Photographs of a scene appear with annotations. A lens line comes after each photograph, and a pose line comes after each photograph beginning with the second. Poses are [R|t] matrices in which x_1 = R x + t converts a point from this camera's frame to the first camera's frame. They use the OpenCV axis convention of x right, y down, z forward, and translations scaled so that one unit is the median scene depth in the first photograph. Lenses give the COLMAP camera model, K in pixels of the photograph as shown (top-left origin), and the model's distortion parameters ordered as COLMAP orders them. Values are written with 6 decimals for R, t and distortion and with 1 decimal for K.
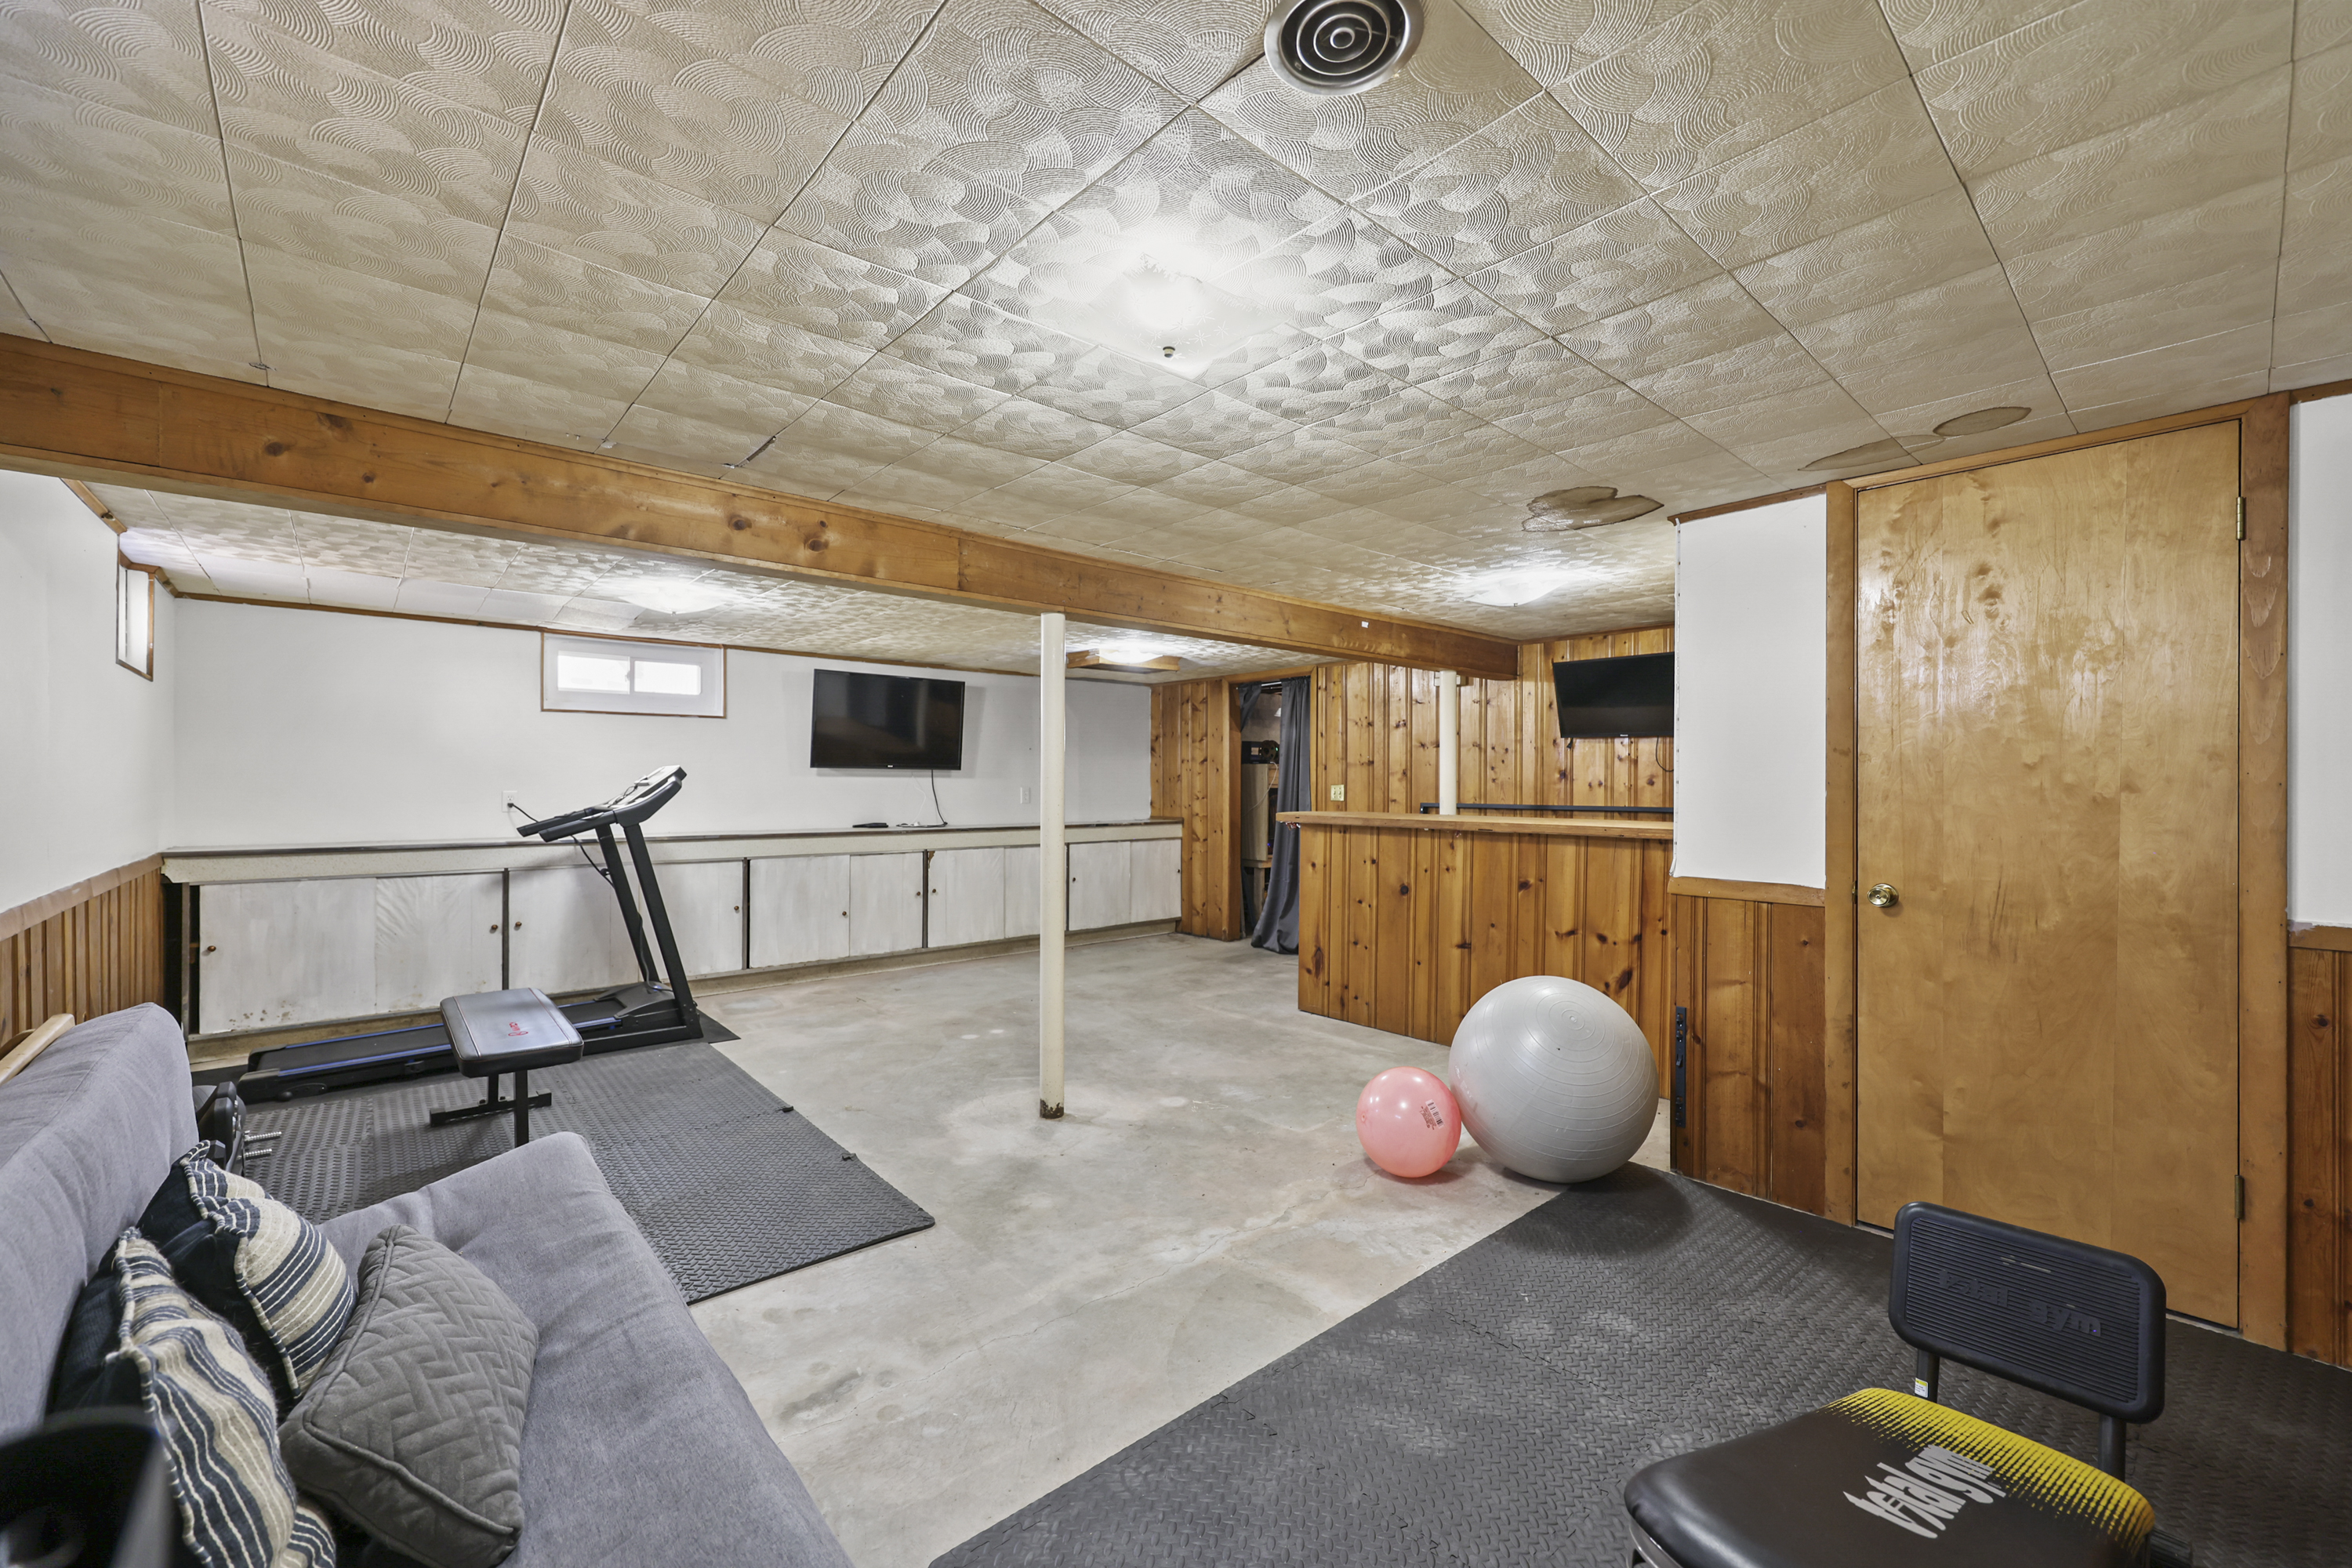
lens RADIAL K [[945.5, 0, 1176.5], [0, 945.5, 779.9], [0, 0, 1]] dist [0.000279, -0.000191]
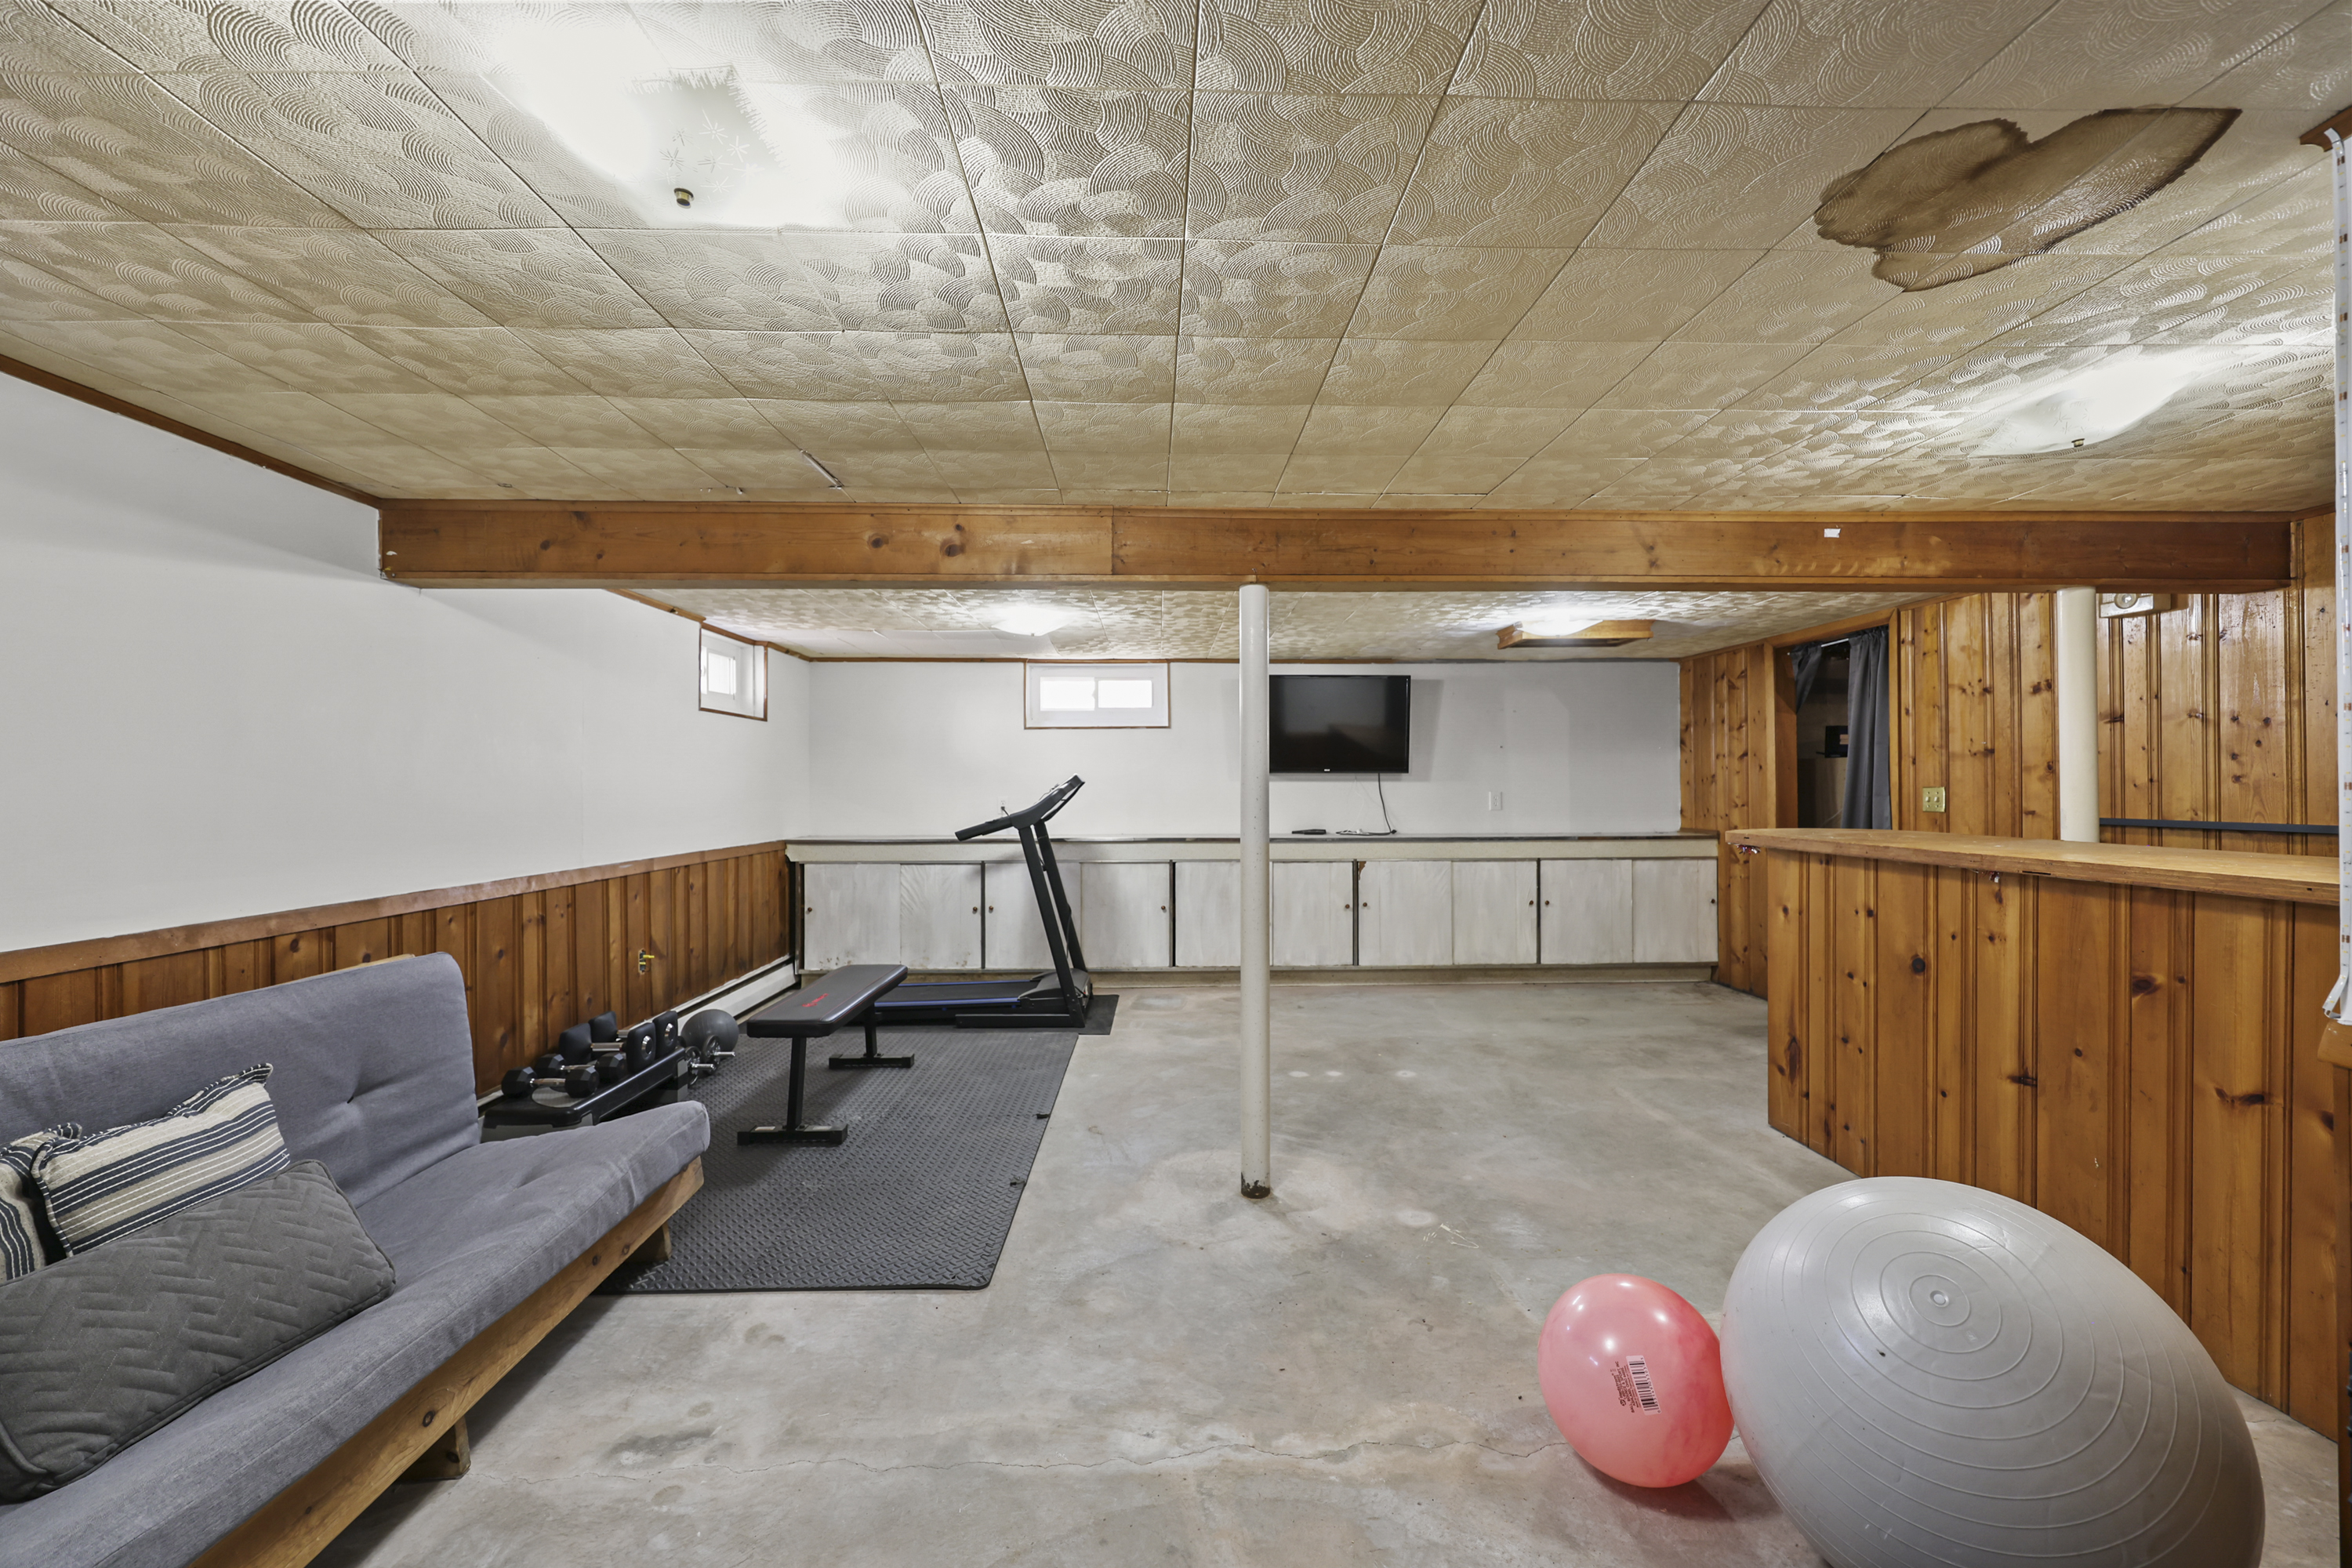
lens RADIAL K [[937.8, 0, 1182.5], [0, 937.8, 772.6], [0, 0, 1]] dist [0.000070, 0.000316]
pose [[0.771160, -0.014877, -0.636468, 0.292140], [0.008704, 0.999880, -0.012826, -0.001568], [0.636582, 0.004352, 0.771197, 0.277416]]
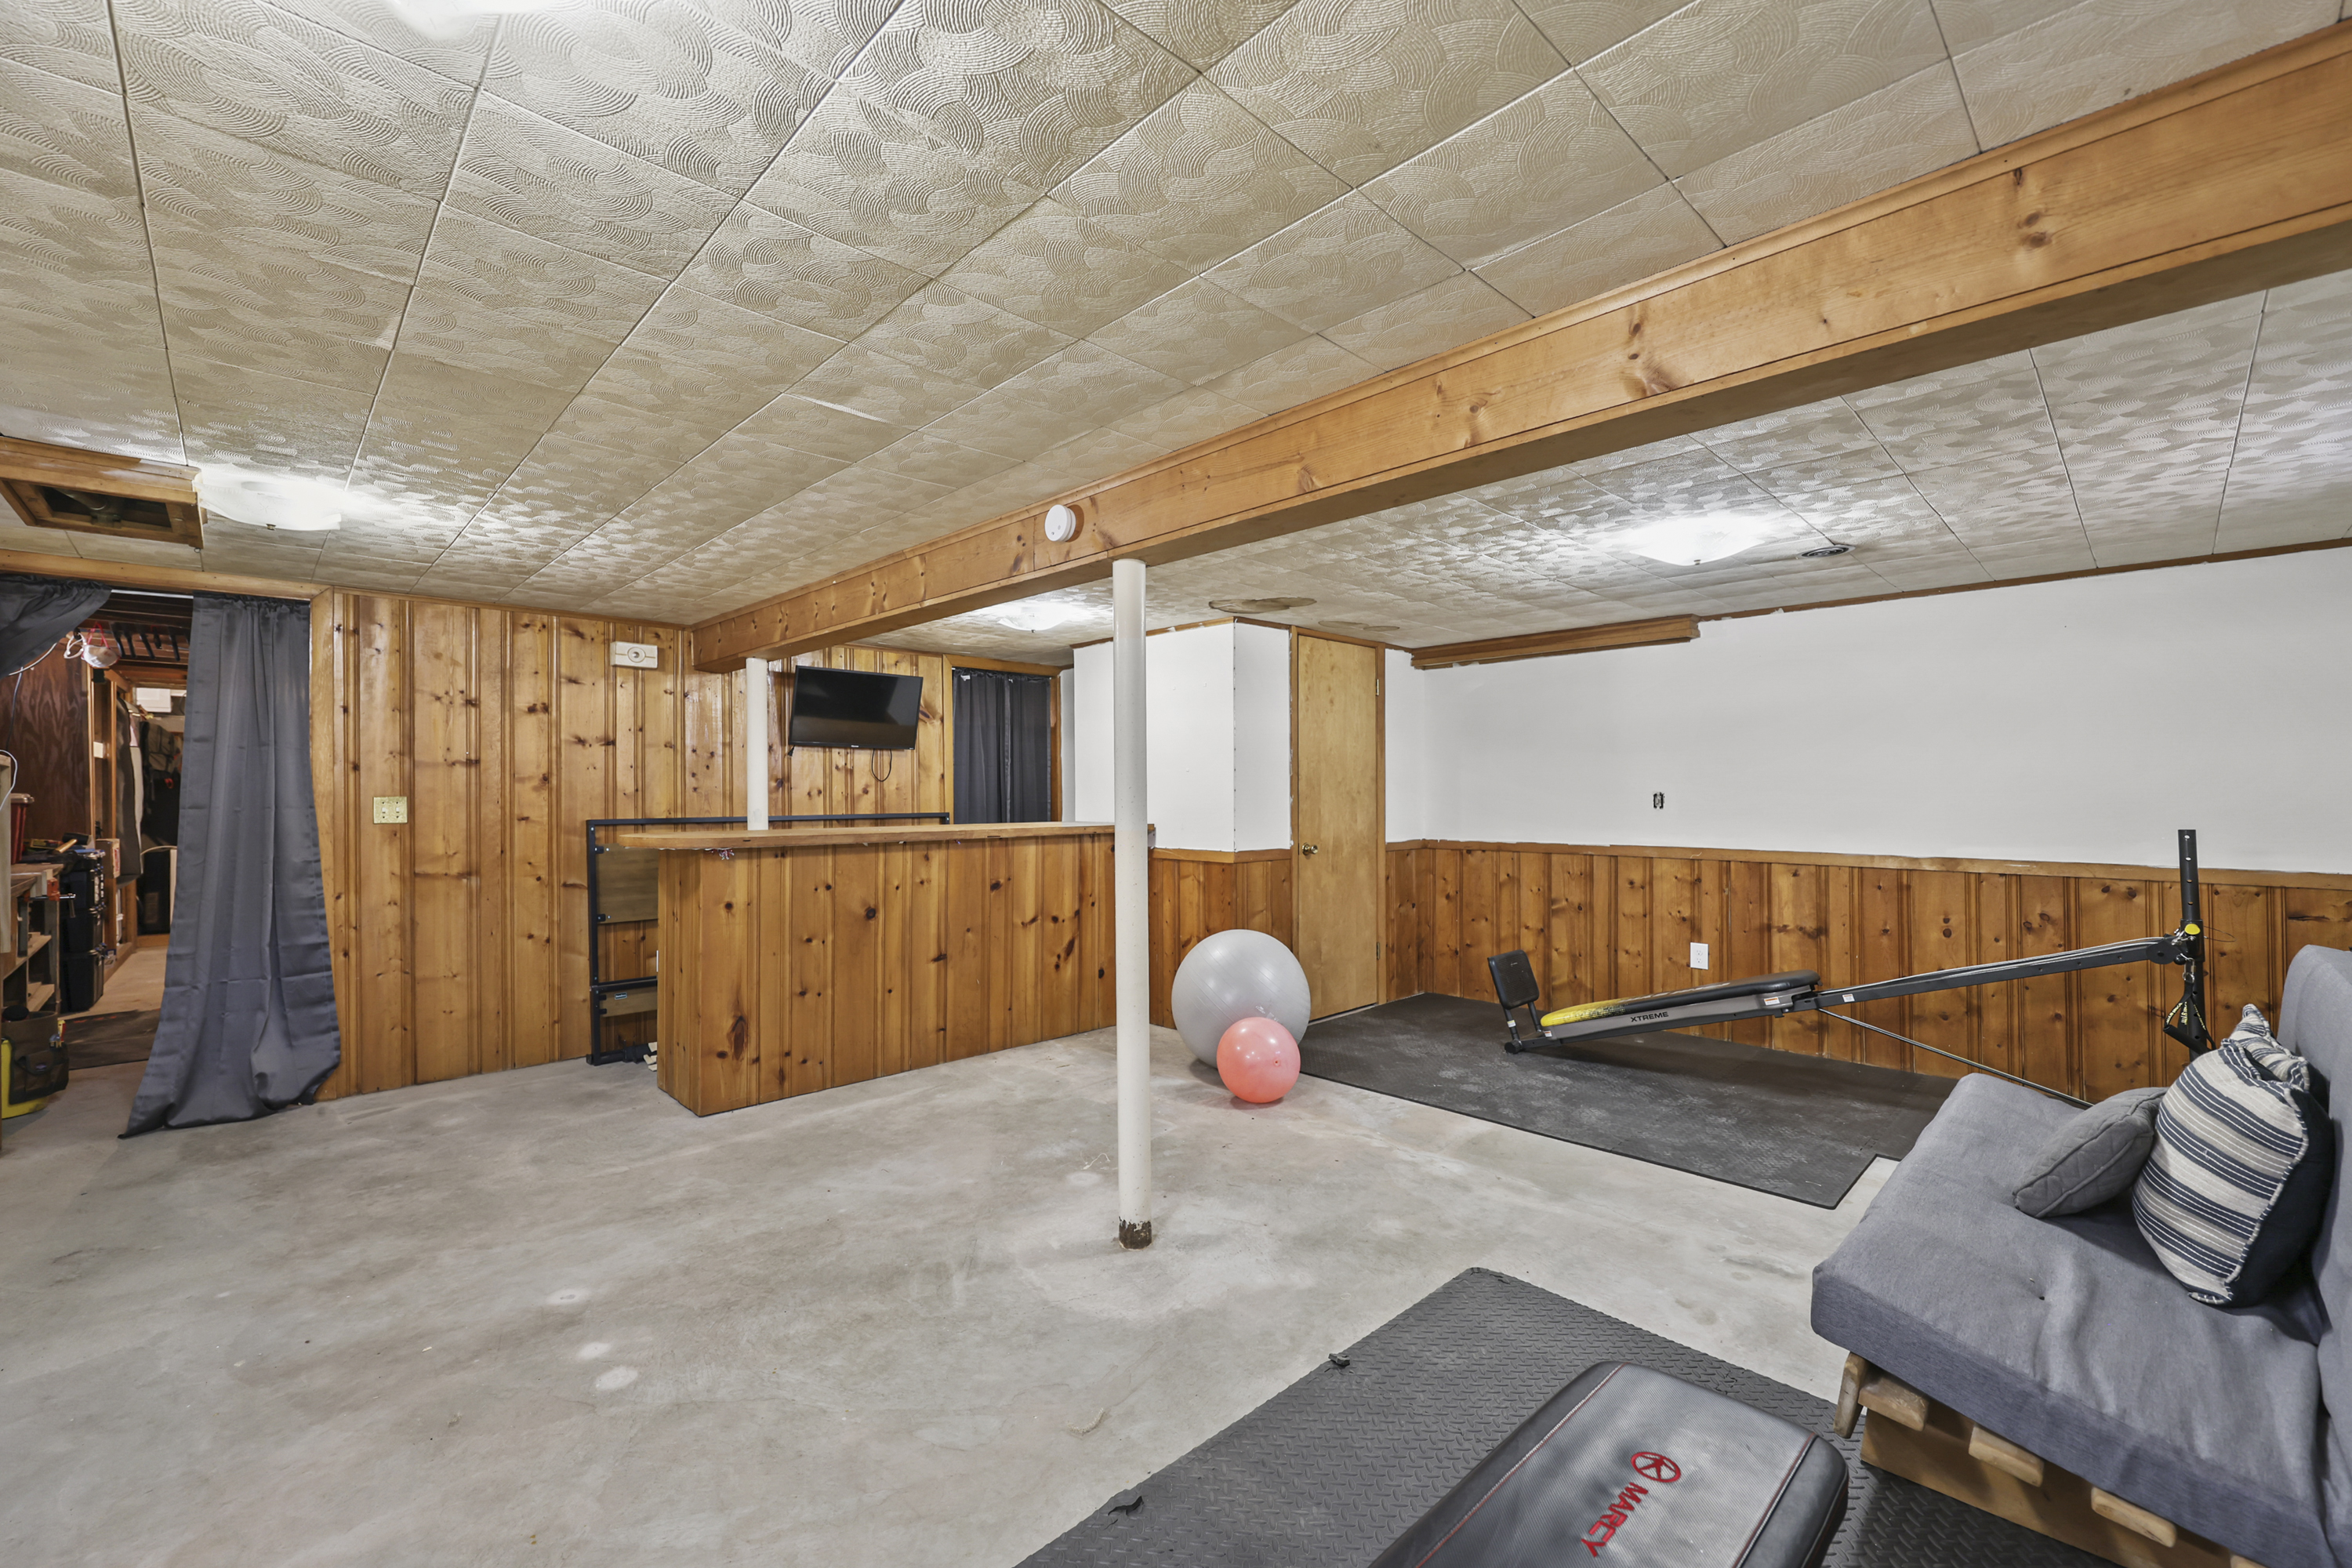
lens RADIAL K [[970.1, 0, 1177.6], [0, 970.1, 796.1], [0, 0, 1]] dist [0.000624, 0.000026]
pose [[-0.053047, -0.004680, 0.998581, -0.751307], [0.000769, 0.999989, 0.004727, 0.003731], [-0.998592, 0.001018, -0.053042, 0.853356]]
